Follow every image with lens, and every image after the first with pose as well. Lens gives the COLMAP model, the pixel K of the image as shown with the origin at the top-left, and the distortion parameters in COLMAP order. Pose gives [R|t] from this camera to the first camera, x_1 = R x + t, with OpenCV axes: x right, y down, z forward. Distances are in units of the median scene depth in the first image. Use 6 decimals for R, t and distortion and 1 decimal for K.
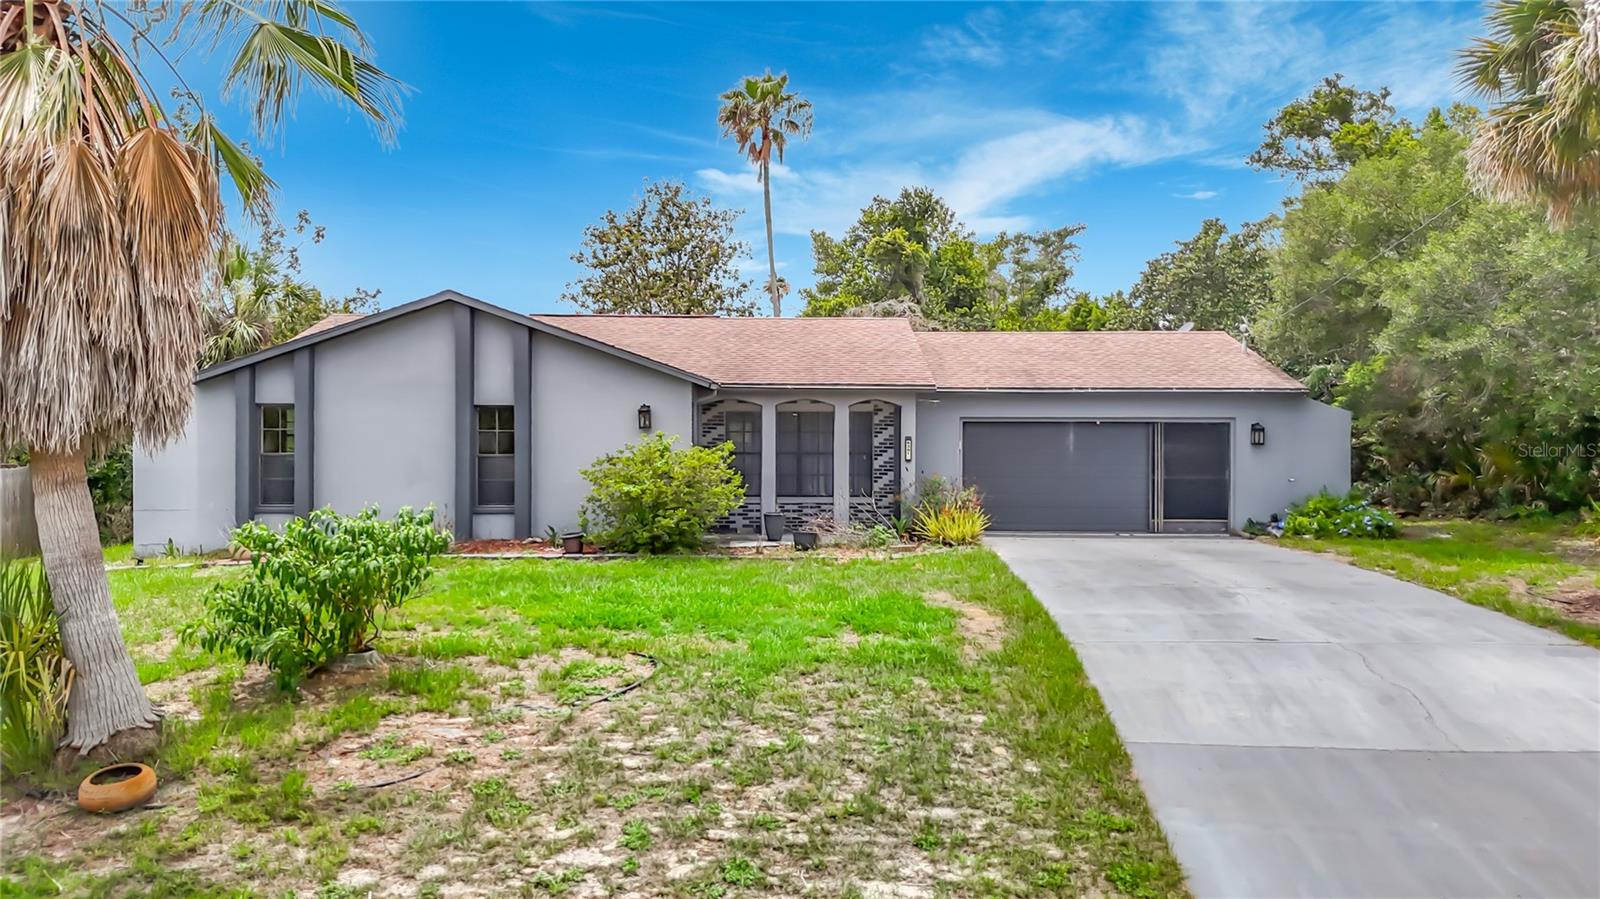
lens RADIAL K [[1188.5, 0, 783.1], [0, 1188.5, 447.8], [0, 0, 1]] dist [0.057417, -0.060830]
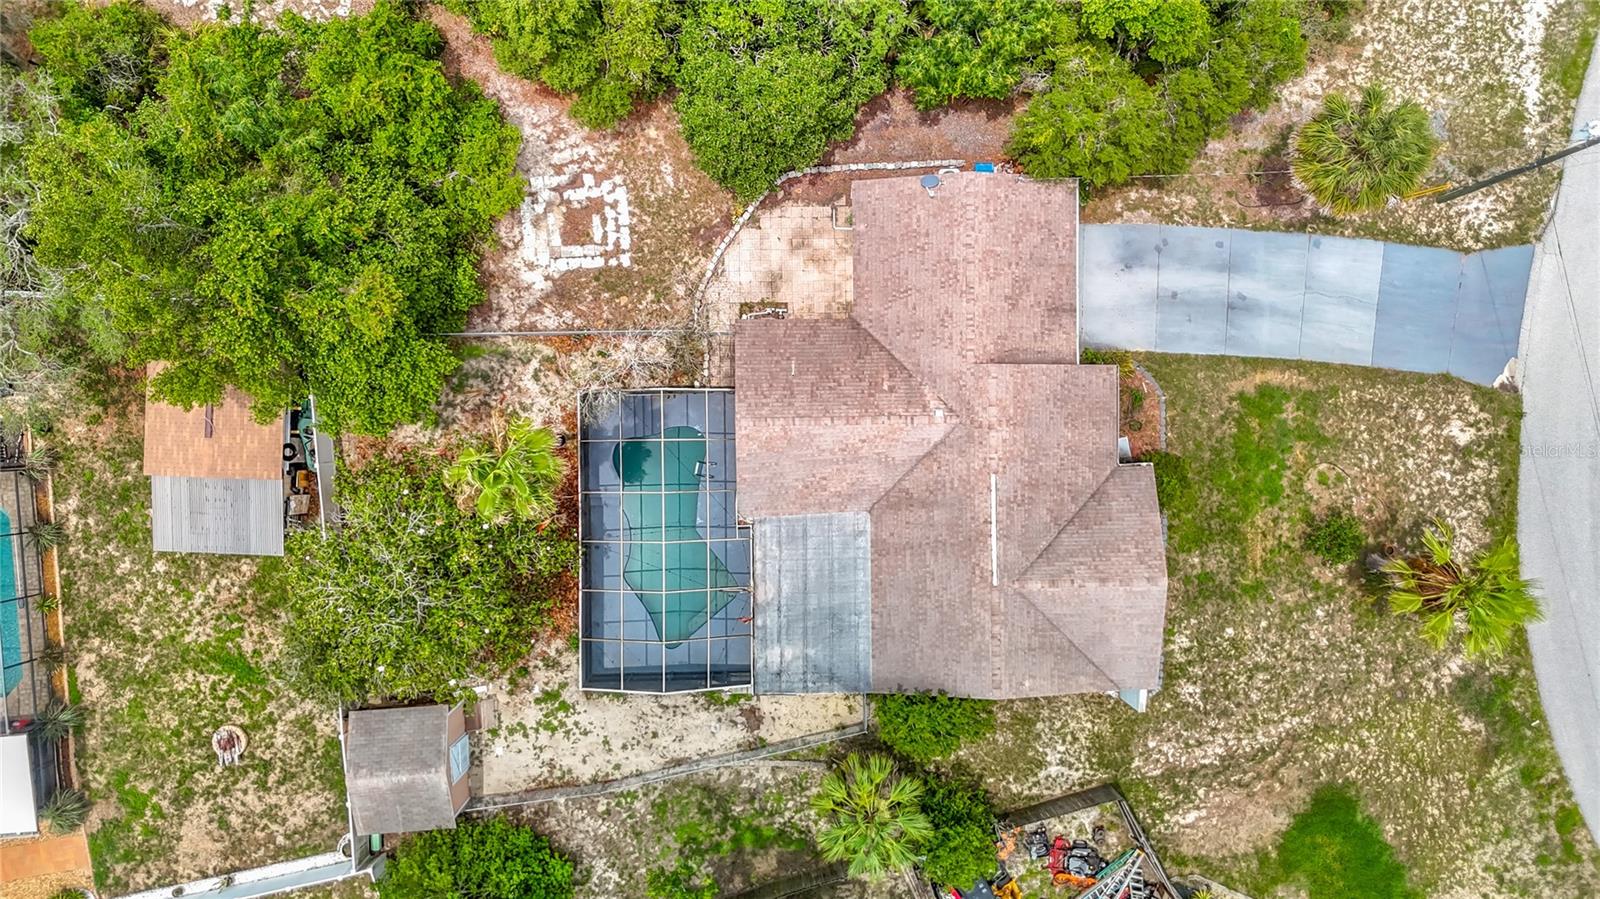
lens RADIAL K [[1211.4, 0, 800.0], [0, 1211.4, 449.5], [0, 0, 1]] dist [0.062921, -0.053823]
pose [[-0.009217, -0.999884, -0.012105, 0.006917], [-0.011416, -0.011999, 0.999863, -2.491406], [-0.999892, 0.009354, -0.011304, 1.754406]]
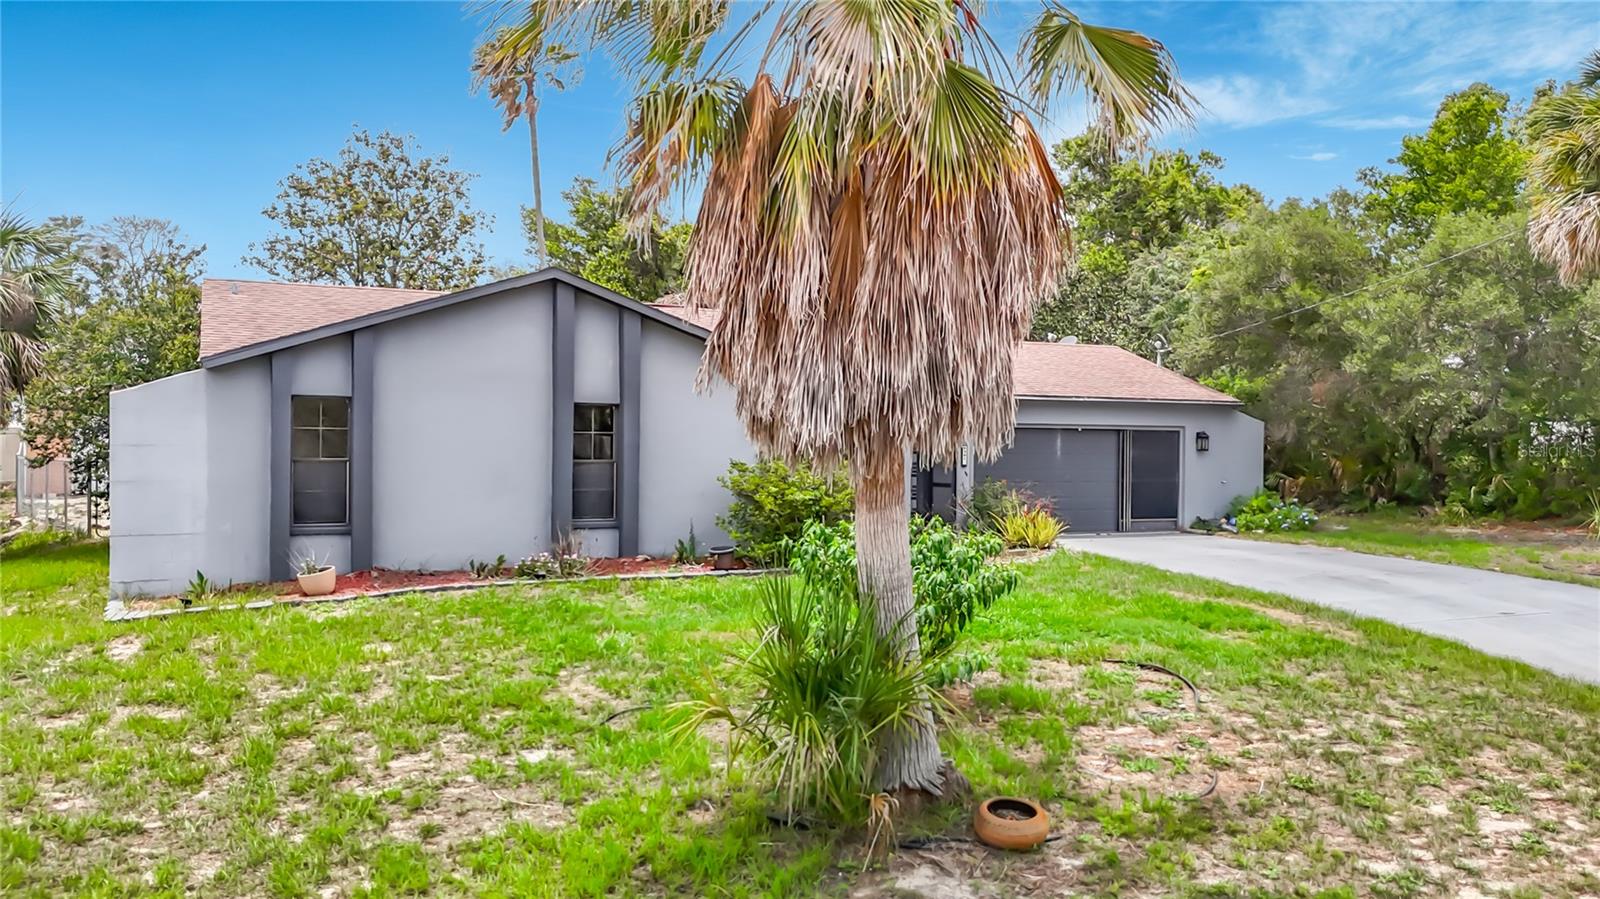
lens RADIAL K [[1289.6, 0, 872.9], [0, 1289.6, 470.0], [0, 0, 1]] dist [0.069980, -0.070234]
pose [[0.890781, -0.004251, 0.454413, -0.505983], [-0.002987, 0.999880, 0.015209, -0.002416], [-0.454423, -0.014905, 0.890661, 0.075150]]
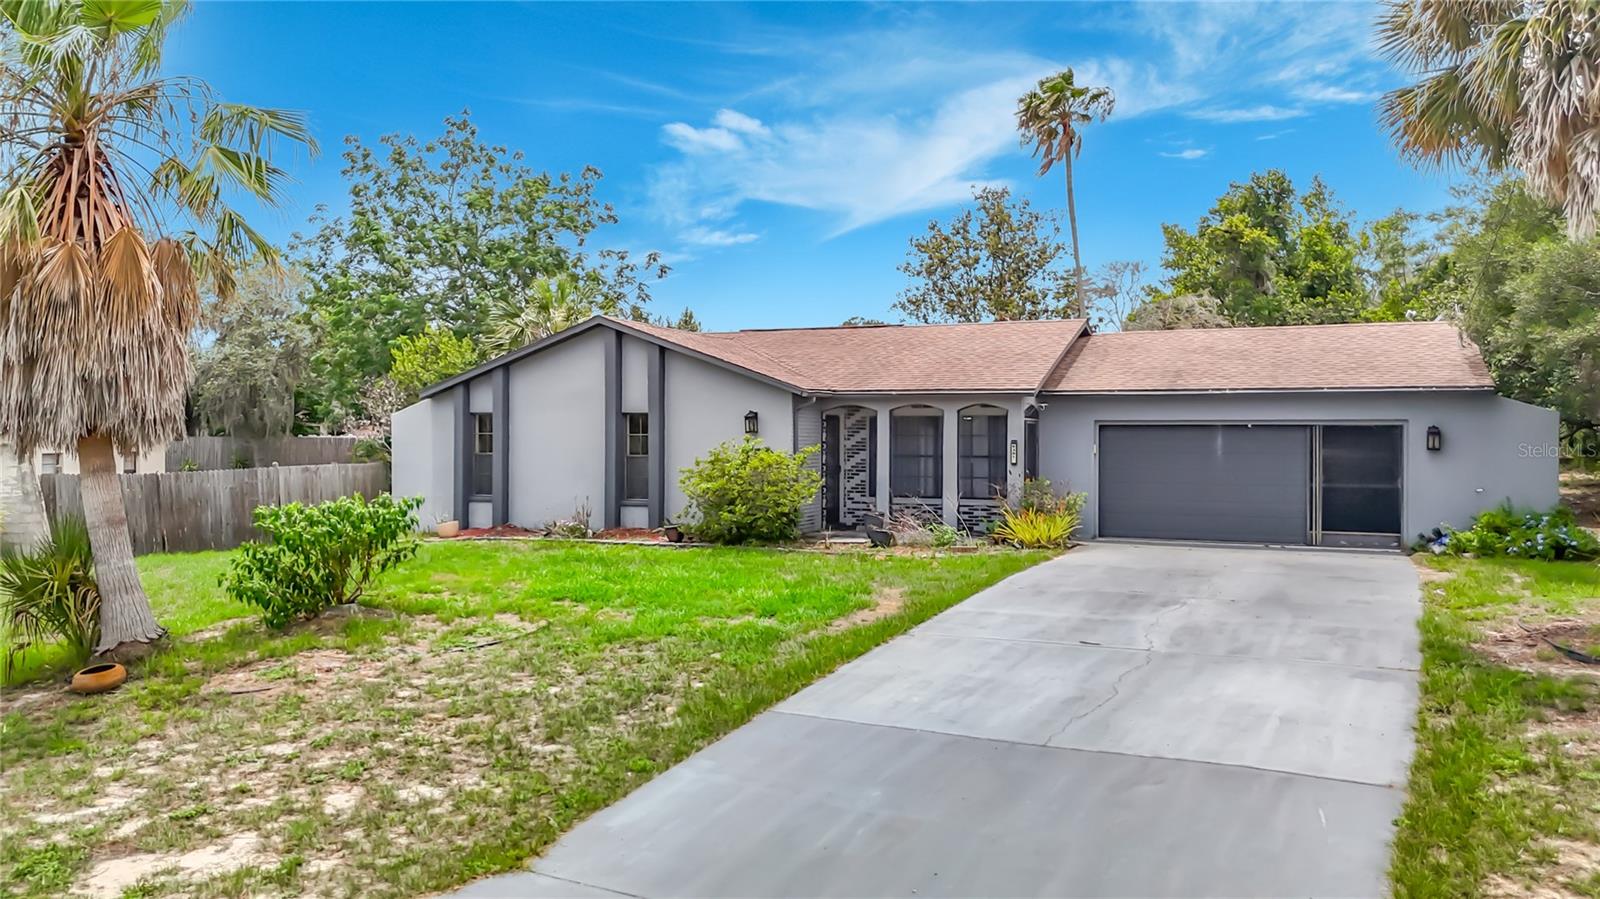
lens RADIAL K [[1211.4, 0, 800.0], [0, 1211.4, 449.5], [0, 0, 1]] dist [0.062921, -0.053823]
pose [[0.920264, 0.005280, -0.391262, 0.379213], [-0.005385, 0.999985, 0.000827, -0.001549], [0.391260, 0.001346, 0.920279, -0.022868]]
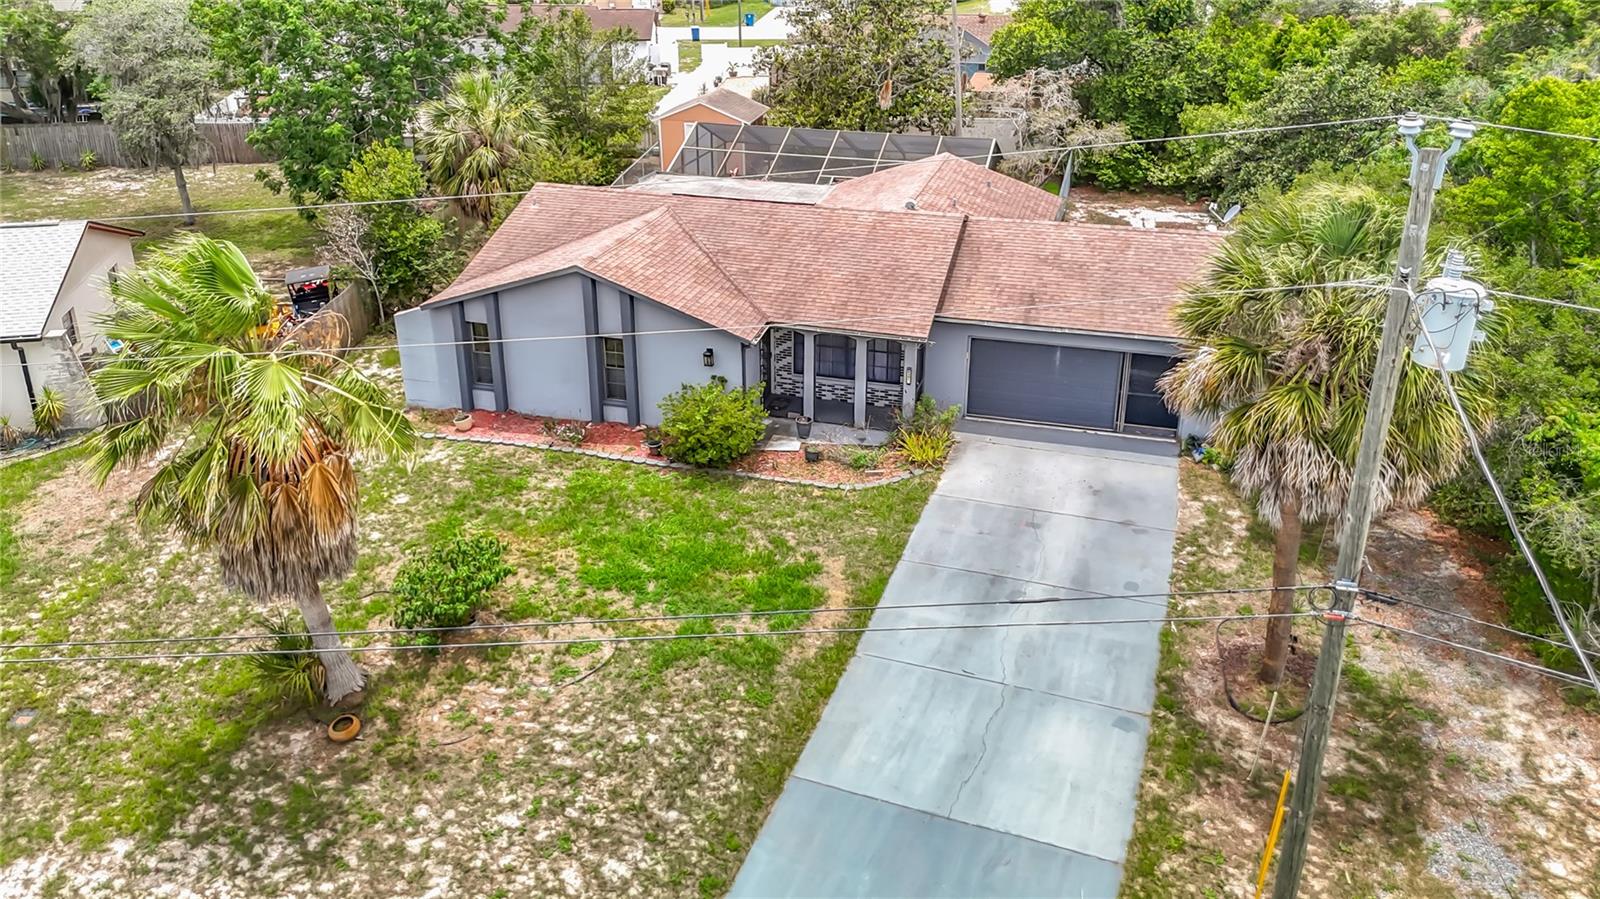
lens RADIAL K [[1198.7, 0, 802.8], [0, 1198.7, 380.6], [0, 0, 1]] dist [0.062300, -0.051455]
pose [[0.962420, 0.104009, -0.250859, 0.366196], [-0.004155, 0.929281, 0.369351, -0.546424], [0.271534, -0.354428, 0.894790, -0.271868]]
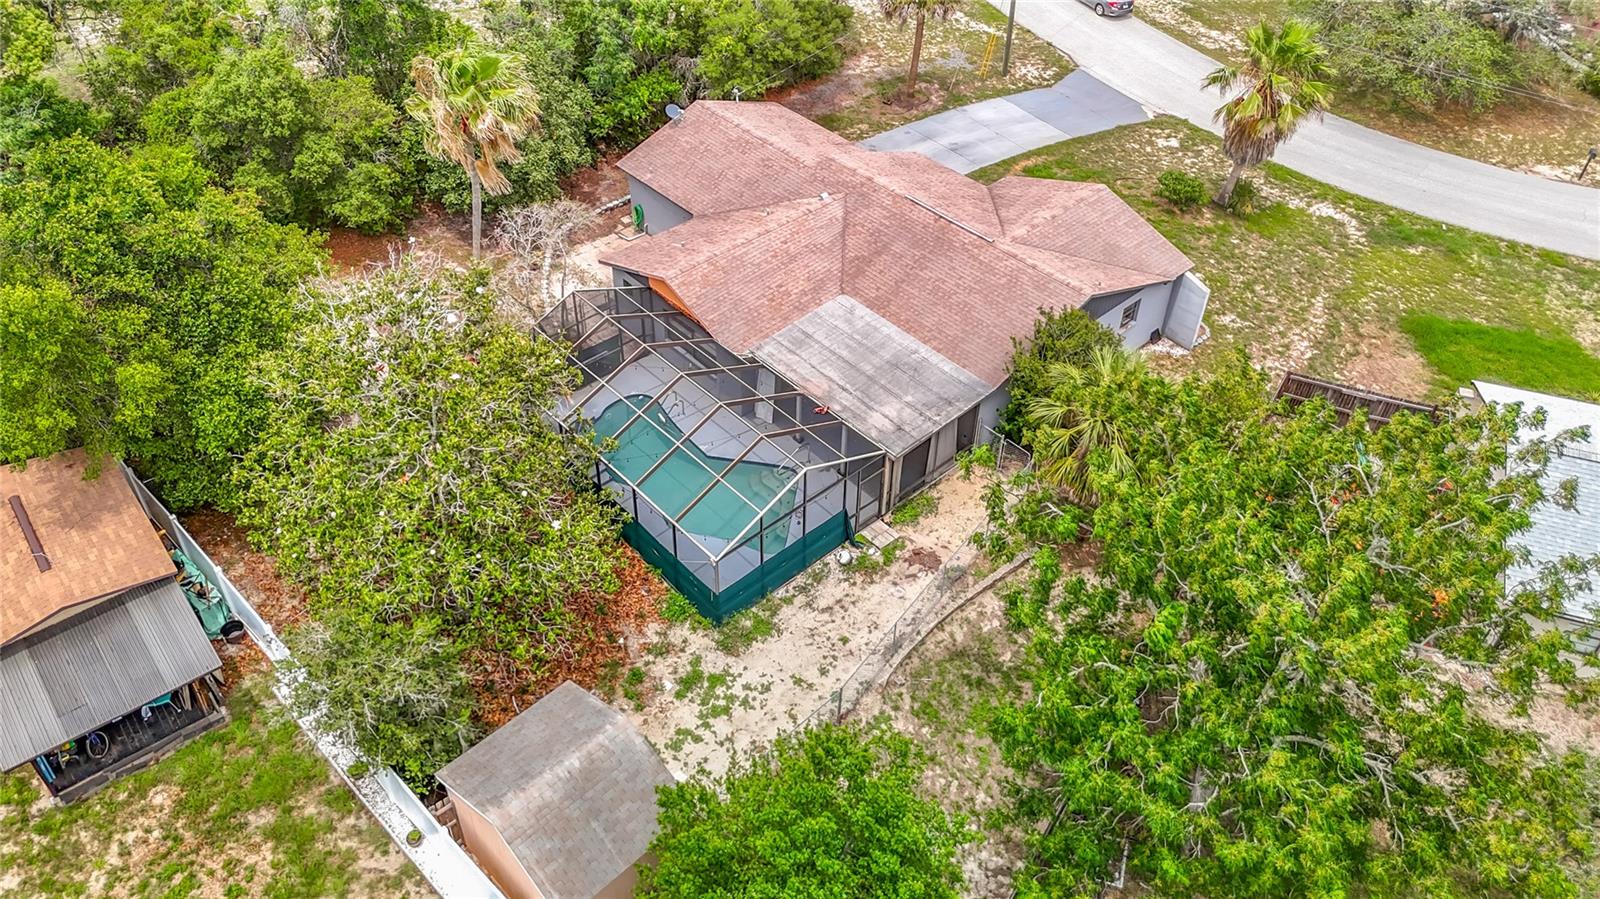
lens RADIAL K [[1195.3, 0, 800.6], [0, 1195.3, 398.0], [0, 0, 1]] dist [0.067448, -0.055822]
pose [[-0.673235, -0.485099, 0.558063, -1.394418], [-0.008894, 0.759979, 0.649886, -1.334838], [-0.739375, 0.432563, -0.515959, 2.841868]]
